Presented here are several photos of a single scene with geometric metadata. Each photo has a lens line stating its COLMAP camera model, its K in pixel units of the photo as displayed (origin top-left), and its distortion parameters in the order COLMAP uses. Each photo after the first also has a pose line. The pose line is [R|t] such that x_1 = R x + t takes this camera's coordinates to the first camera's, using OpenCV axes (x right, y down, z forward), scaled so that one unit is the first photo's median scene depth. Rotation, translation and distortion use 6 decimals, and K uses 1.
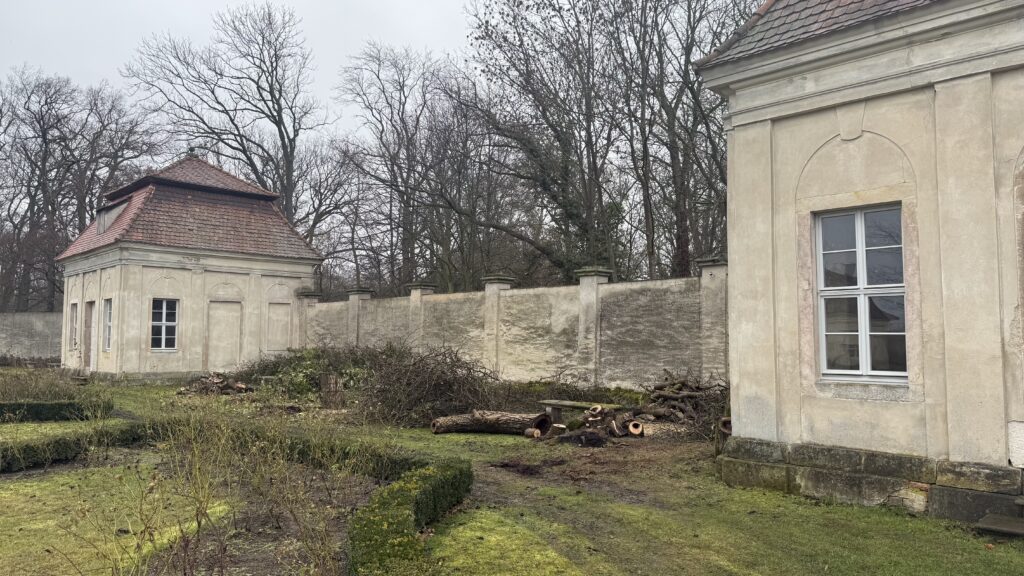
lens RADIAL K [[714.9, 0, 512.0], [0, 714.9, 288.0], [0, 0, 1]] dist [0.102909, -0.133783]
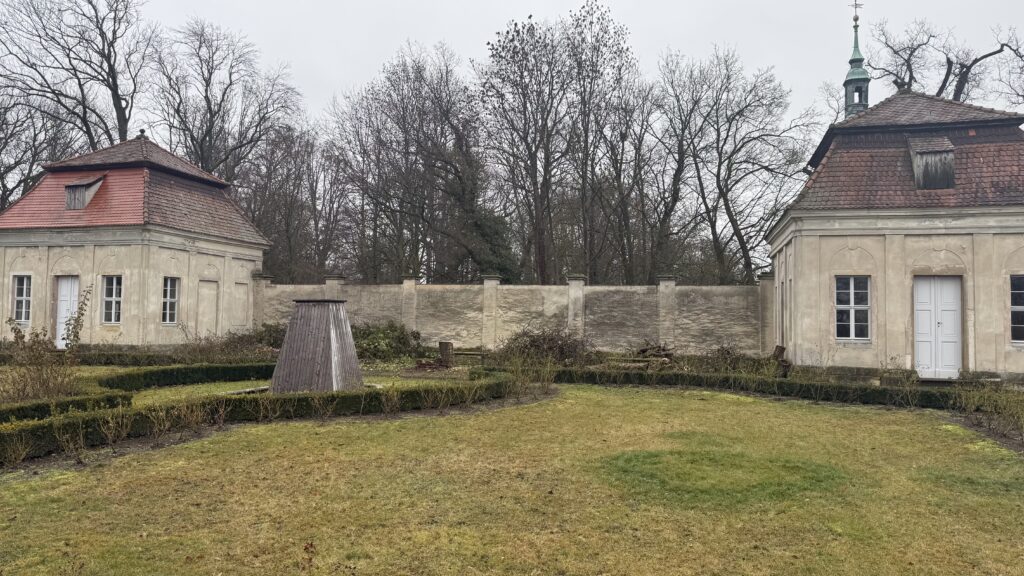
lens RADIAL K [[714.9, 0, 512.0], [0, 714.9, 288.0], [0, 0, 1]] dist [0.102909, -0.133783]
pose [[0.867625, 0.035273, 0.495966, -0.784091], [-0.051351, 0.998503, 0.018818, -0.021554], [-0.494560, -0.041795, 0.868138, -0.276929]]
